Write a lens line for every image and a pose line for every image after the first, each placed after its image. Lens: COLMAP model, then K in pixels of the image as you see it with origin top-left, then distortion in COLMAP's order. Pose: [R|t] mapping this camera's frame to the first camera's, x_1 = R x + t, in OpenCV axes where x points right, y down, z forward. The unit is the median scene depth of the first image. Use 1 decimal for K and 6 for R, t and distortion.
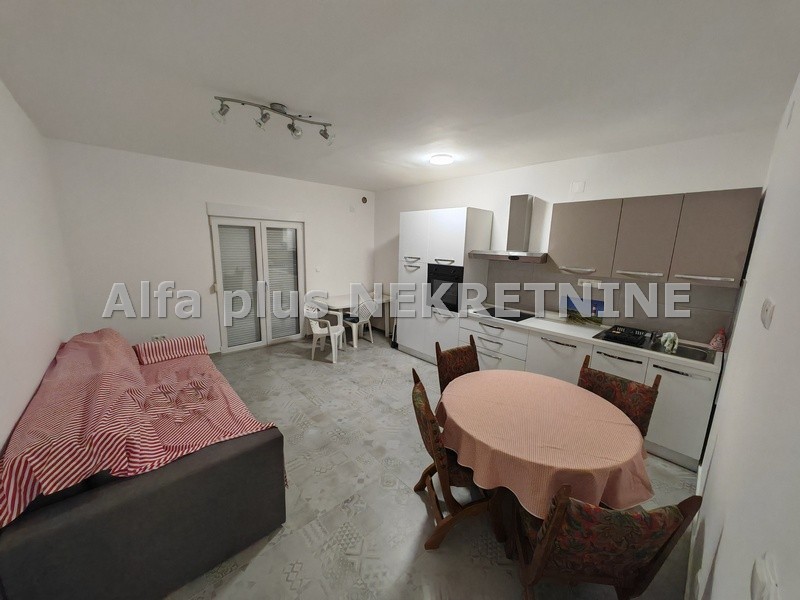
lens RADIAL K [[297.8, 0, 398.1], [0, 297.8, 299.6], [0, 0, 1]] dist [0.002727, 0.000316]
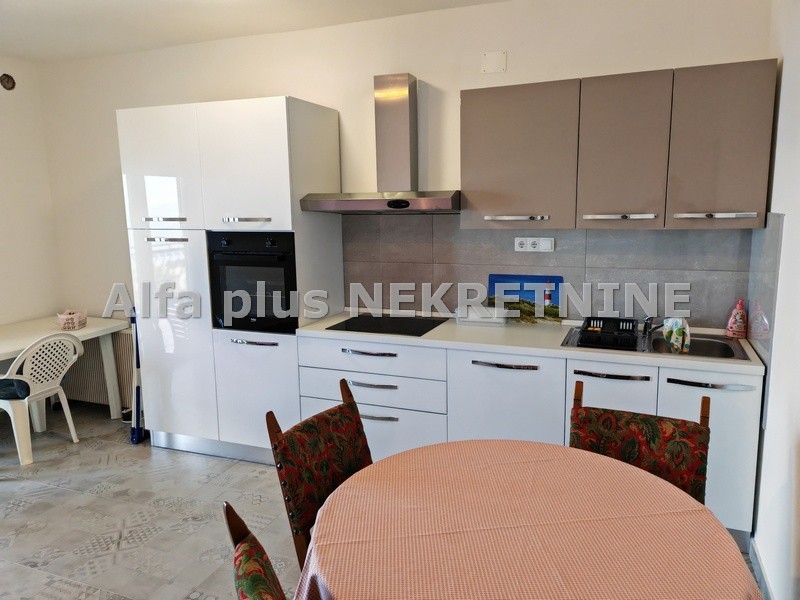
lens RADIAL K [[582.5, 0, 402.9], [0, 582.5, 298.7], [0, 0, 1]] dist [0.054333, -0.001940]
pose [[0.898901, -0.109435, 0.424265, -0.021127], [0.118985, 0.992888, 0.004010, 0.009069], [-0.421686, 0.046876, 0.905529, 0.189603]]
